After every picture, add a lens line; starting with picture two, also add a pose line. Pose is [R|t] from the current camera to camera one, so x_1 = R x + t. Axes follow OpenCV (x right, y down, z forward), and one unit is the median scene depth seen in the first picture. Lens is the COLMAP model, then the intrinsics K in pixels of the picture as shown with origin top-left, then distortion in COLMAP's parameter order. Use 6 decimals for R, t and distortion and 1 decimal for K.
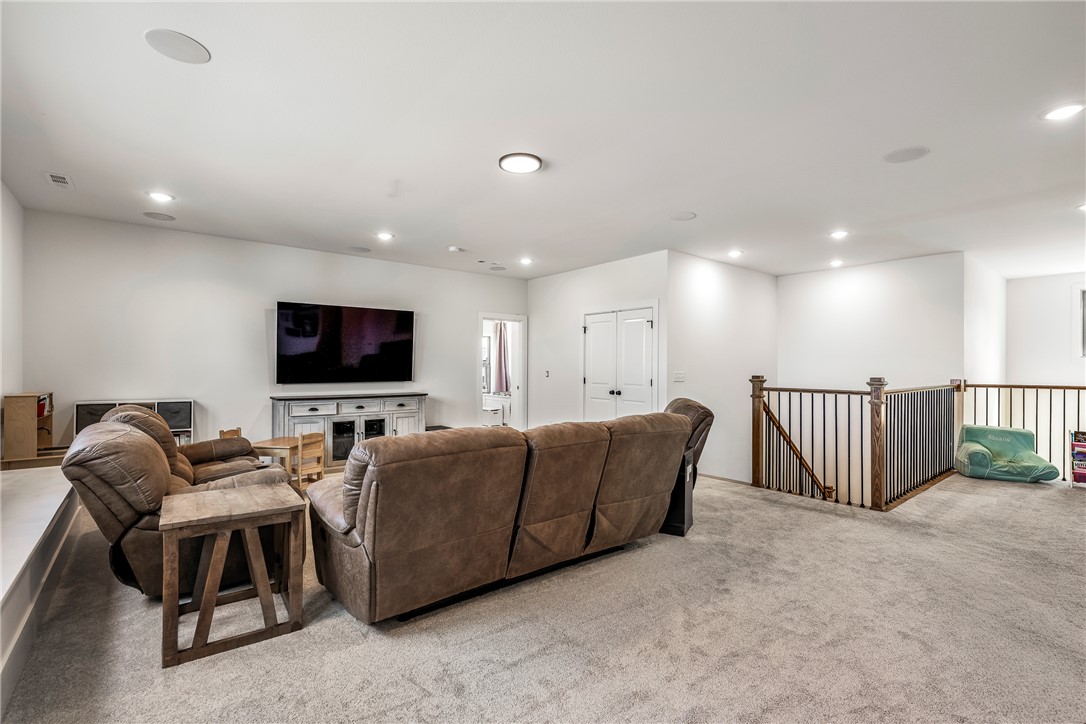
lens RADIAL K [[498.9, 0, 539.3], [0, 498.9, 367.5], [0, 0, 1]] dist [0.000166, 0.000045]
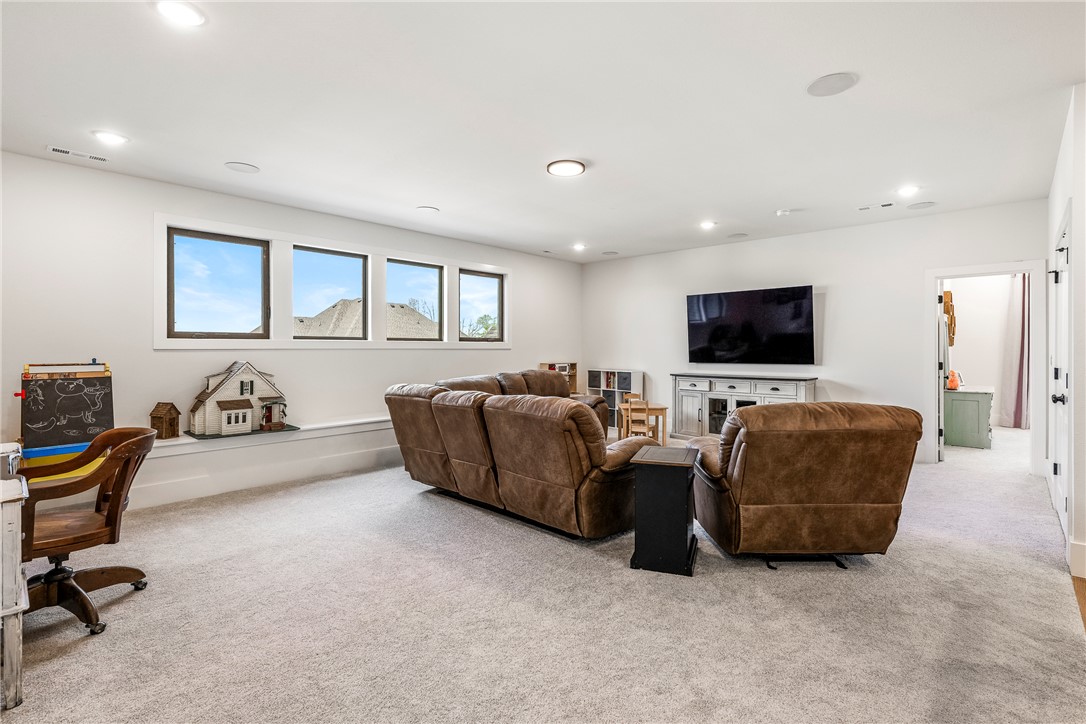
lens RADIAL K [[489.1, 0, 538.1], [0, 489.1, 346.1], [0, 0, 1]] dist [0.017684, -0.000045]
pose [[0.155165, -0.009437, -0.987844, 0.610784], [-0.002272, 0.999948, -0.009909, 0.004883], [0.987886, 0.003782, 0.155135, 0.448610]]
